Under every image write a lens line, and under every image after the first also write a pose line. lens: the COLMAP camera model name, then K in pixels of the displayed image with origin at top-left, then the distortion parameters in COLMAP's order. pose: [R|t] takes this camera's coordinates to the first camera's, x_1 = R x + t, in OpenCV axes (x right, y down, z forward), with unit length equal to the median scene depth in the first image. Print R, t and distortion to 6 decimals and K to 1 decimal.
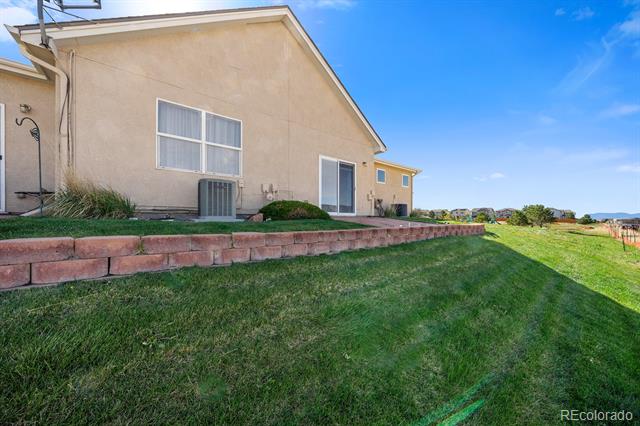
lens RADIAL K [[220.1, 0, 320.5], [0, 220.1, 217.3], [0, 0, 1]] dist [-0.007823, 0.000171]
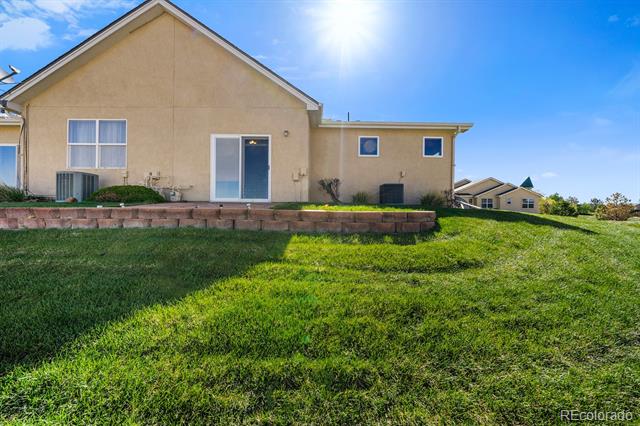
lens RADIAL K [[216.8, 0, 325.9], [0, 216.8, 214.7], [0, 0, 1]] dist [-0.007270, -0.000050]
pose [[0.791062, 0.005962, -0.611707, 0.863620], [-0.004521, 0.999982, 0.003900, 0.038310], [0.611719, -0.000320, 0.791075, 0.555144]]
